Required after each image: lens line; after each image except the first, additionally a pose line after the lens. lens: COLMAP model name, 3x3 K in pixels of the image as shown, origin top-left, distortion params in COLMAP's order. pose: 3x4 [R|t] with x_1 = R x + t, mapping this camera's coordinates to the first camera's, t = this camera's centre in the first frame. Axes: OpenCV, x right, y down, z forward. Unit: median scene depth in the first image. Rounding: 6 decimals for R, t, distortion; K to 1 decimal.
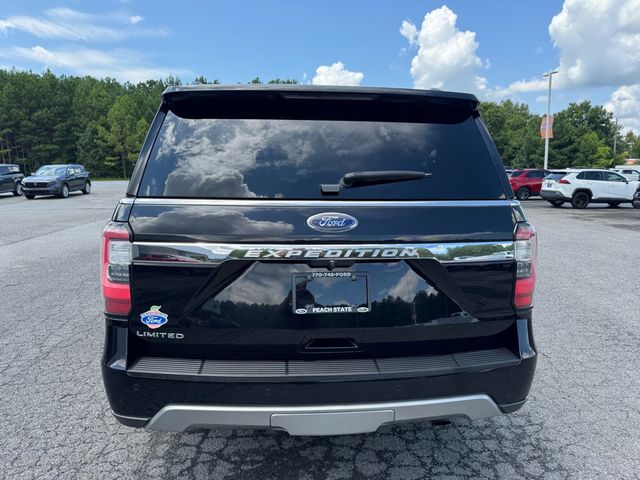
lens RADIAL K [[457.6, 0, 318.8], [0, 457.6, 241.6], [0, 0, 1]] dist [0.001428, -0.005529]
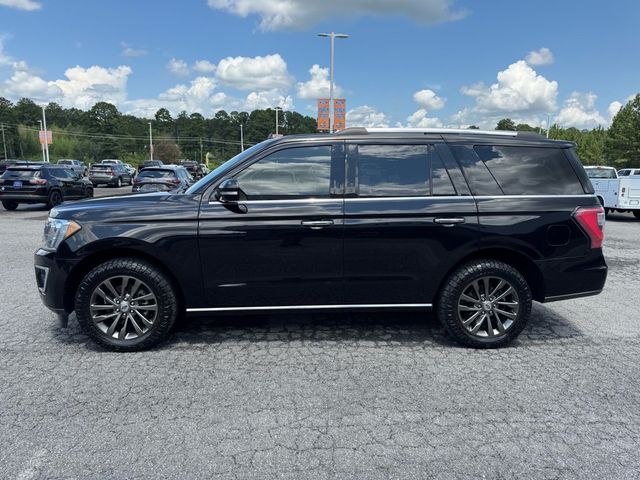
lens RADIAL K [[451.7, 0, 319.8], [0, 451.7, 241.7], [0, 0, 1]] dist [0.050978, -0.070269]
pose [[0.007381, -0.158502, 0.987331, -2.018983], [0.136663, 0.978254, 0.156023, -0.303909], [-0.990590, 0.133780, 0.028881, 1.741662]]
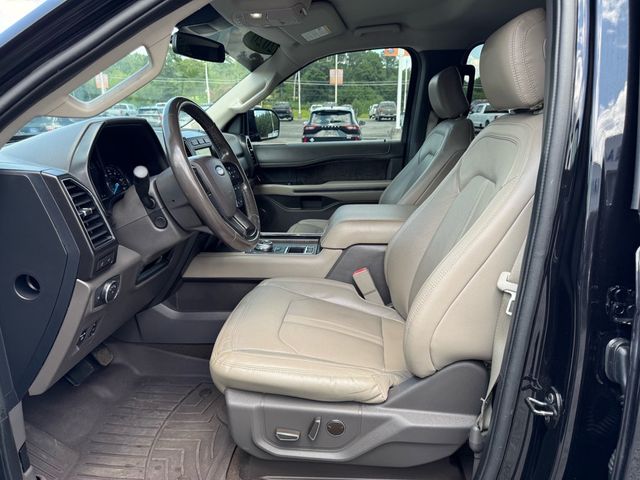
lens RADIAL K [[460.7, 0, 323.0], [0, 460.7, 238.9], [0, 0, 1]] dist [0.001949, -0.022103]
pose [[0.134810, -0.265820, 0.954550, -0.697029], [0.149618, 0.957760, 0.245583, -0.275622], [-0.979510, 0.109711, 0.168887, 1.867768]]
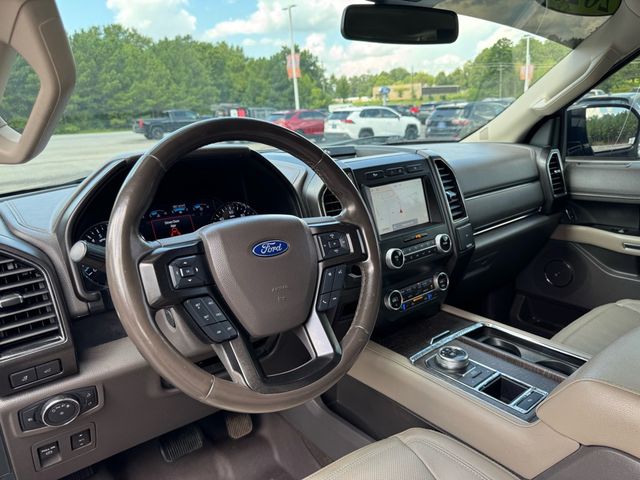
lens RADIAL K [[458.6, 0, 321.3], [0, 458.6, 234.3], [0, 0, 1]] dist [0.001728, -0.007590]
pose [[0.828432, -0.182475, 0.529531, -0.329062], [0.130963, 0.982341, 0.133624, -0.281692], [-0.544563, -0.041349, 0.837700, 1.808255]]
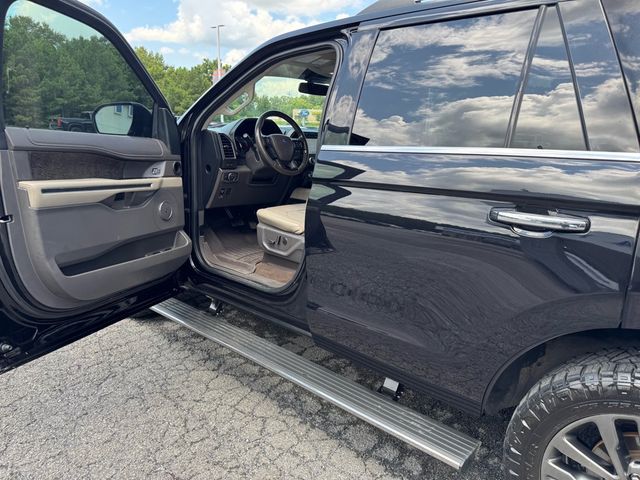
lens RADIAL K [[458.9, 0, 319.3], [0, 458.9, 237.6], [0, 0, 1]] dist [0.003910, -0.007160]
pose [[0.722761, -0.133408, 0.678099, -1.003206], [0.069604, 0.990254, 0.120632, -0.130217], [-0.687584, -0.039990, 0.725003, 1.106137]]
